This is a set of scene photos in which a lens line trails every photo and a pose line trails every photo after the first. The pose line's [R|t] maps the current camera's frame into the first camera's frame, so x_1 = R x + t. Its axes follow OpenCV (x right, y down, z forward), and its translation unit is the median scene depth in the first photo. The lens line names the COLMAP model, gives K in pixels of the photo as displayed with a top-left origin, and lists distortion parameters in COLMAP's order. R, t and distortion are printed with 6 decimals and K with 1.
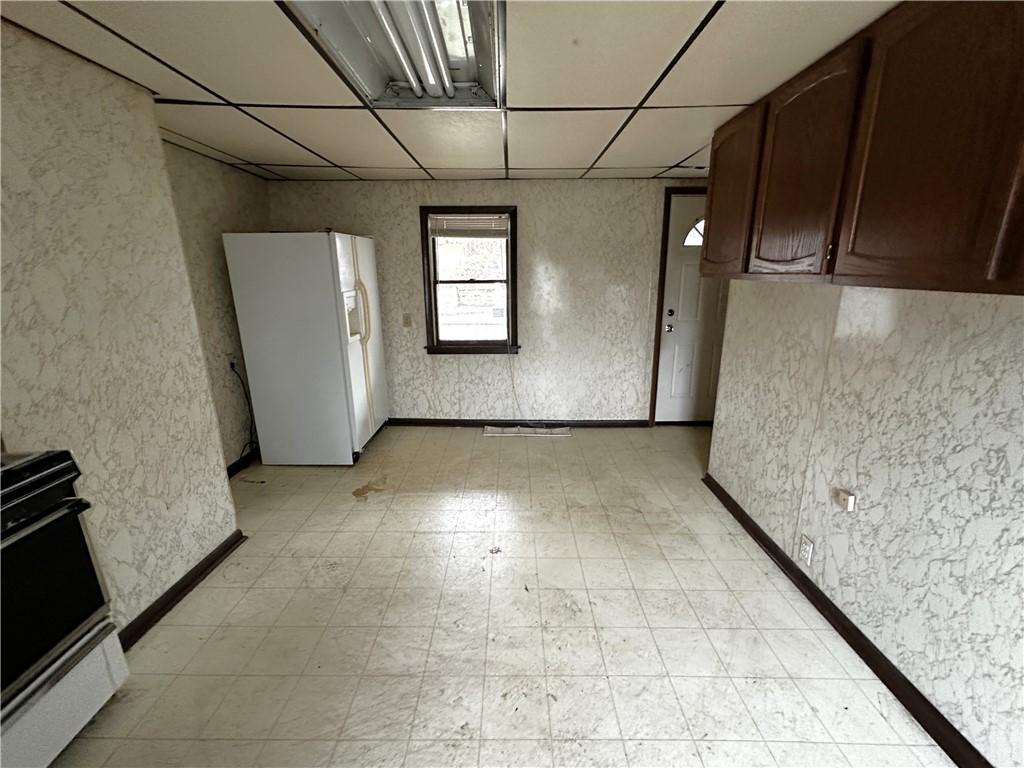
lens RADIAL K [[422.1, 0, 510.8], [0, 422.1, 385.6], [0, 0, 1]] dist [0.003537, 0.000123]
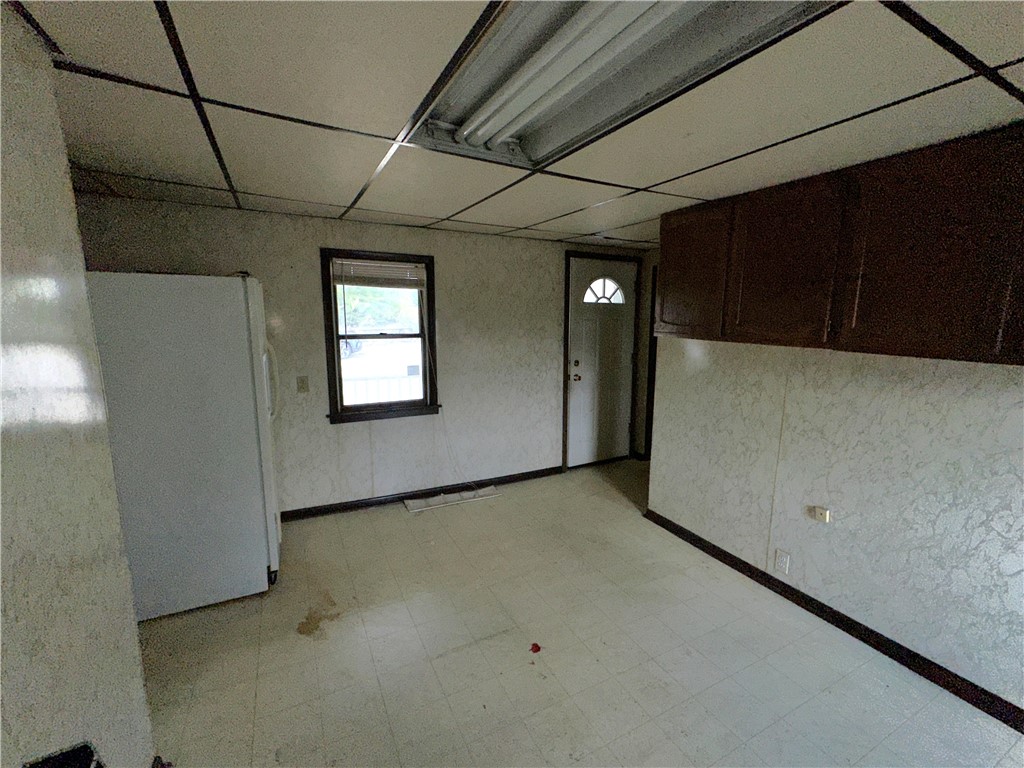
lens RADIAL K [[433.4, 0, 504.0], [0, 433.4, 387.5], [0, 0, 1]] dist [0.001920, 0.000412]
pose [[0.888287, -0.062103, 0.455071, -0.467278], [0.104867, 0.992068, -0.069311, -0.086775], [-0.447157, 0.109290, 0.887754, 0.177399]]
